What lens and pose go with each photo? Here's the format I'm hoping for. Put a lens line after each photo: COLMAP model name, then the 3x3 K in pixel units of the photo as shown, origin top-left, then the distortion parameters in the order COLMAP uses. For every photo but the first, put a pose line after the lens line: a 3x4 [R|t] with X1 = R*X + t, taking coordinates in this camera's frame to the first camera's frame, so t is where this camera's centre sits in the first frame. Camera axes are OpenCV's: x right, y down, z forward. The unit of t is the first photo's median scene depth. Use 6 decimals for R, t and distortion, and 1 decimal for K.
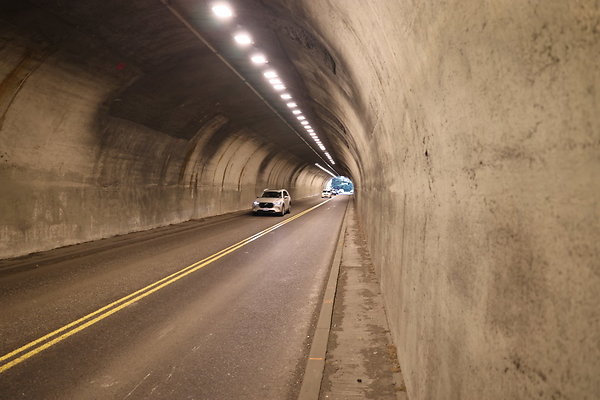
lens RADIAL K [[416.0, 0, 299.8], [0, 416.0, 198.9], [0, 0, 1]] dist [-0.110068, 0.098014]
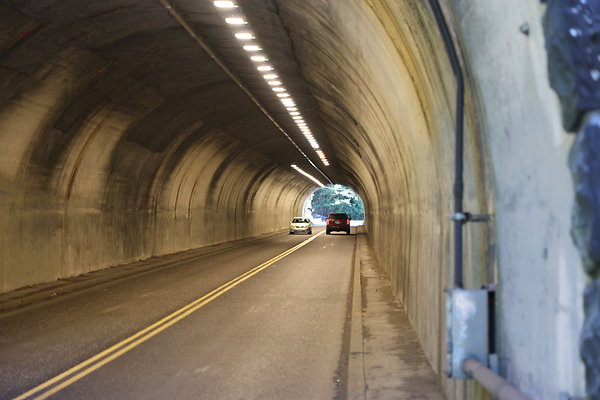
lens RADIAL K [[1151.4, 0, 298.7], [0, 1151.4, 201.0], [0, 0, 1]] dist [0.359940, -0.052598]
pose [[0.997237, -0.010793, 0.073494, -0.289339], [0.013444, 0.999273, -0.035675, 0.053469], [-0.073056, 0.036564, 0.996657, -2.069569]]
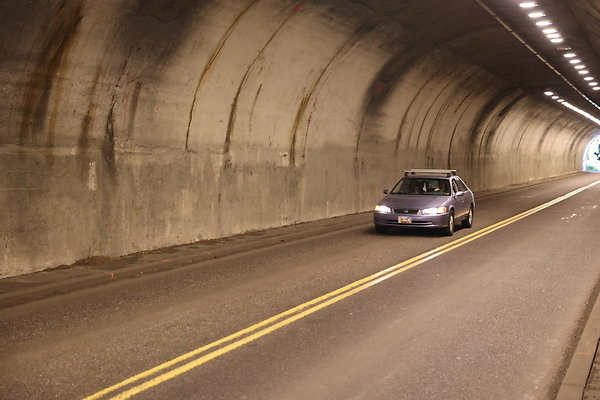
lens RADIAL K [[909.1, 0, 300.9], [0, 909.1, 198.4], [0, 0, 1]] dist [0.171082, -0.006446]
pose [[0.971294, 0.002441, -0.237869, 0.107969], [0.001468, 0.999867, 0.016256, -0.012946], [0.237877, -0.016139, 0.971161, 0.695806]]
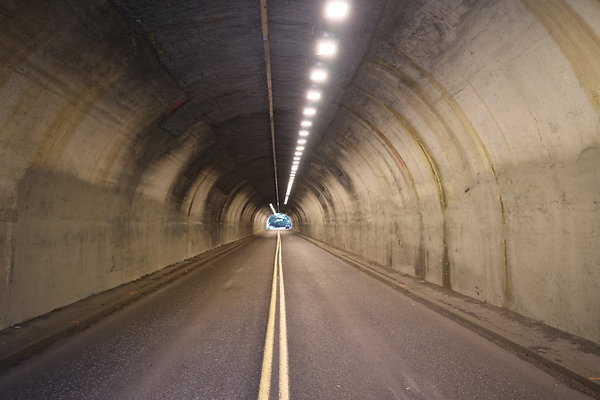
lens RADIAL K [[426.2, 0, 298.1], [0, 426.2, 201.9], [0, 0, 1]] dist [-0.004739, -0.000984]
pose [[0.984526, -0.017832, 0.174327, -0.487242], [0.031652, 0.996542, -0.076821, 0.038188], [-0.172354, 0.081150, 0.981687, -1.185160]]
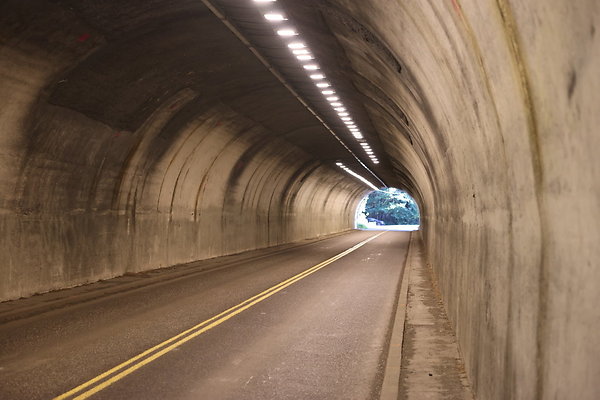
lens RADIAL K [[1056.0, 0, 300.6], [0, 1056.0, 198.0], [0, 0, 1]] dist [0.238789, -0.023996]
pose [[0.999844, 0.003358, 0.017315, -0.107519], [-0.002622, 0.999098, -0.042375, 0.016983], [-0.017442, 0.042323, 0.998952, -0.788961]]
